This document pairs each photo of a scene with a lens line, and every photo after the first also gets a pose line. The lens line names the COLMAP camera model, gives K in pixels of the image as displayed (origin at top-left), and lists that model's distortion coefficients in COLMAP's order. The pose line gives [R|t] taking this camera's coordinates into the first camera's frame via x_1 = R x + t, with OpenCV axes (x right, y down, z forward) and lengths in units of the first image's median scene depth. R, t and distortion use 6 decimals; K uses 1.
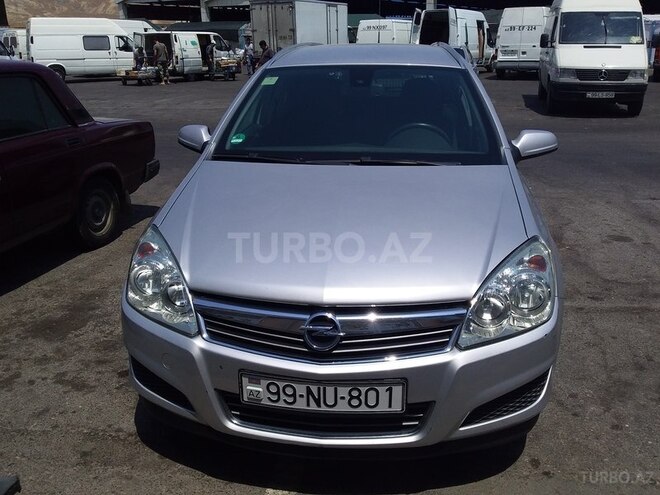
lens RADIAL K [[599.0, 0, 331.4], [0, 599.0, 249.2], [0, 0, 1]] dist [0.005255, 0.000000]
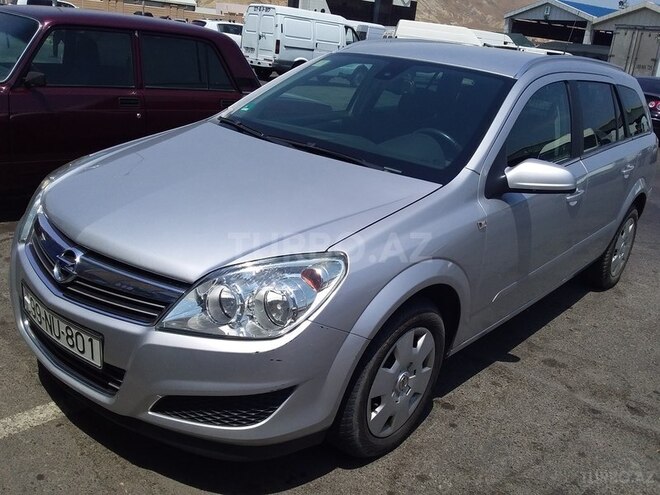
lens RADIAL K [[599.0, 0, 331.6], [0, 599.0, 242.5], [0, 0, 1]] dist [0.005255, 0.000000]
pose [[0.831522, 0.274530, -0.482912, 0.545688], [-0.290351, 0.955932, 0.043484, -0.050709], [0.473568, 0.104056, 0.874589, 0.189867]]
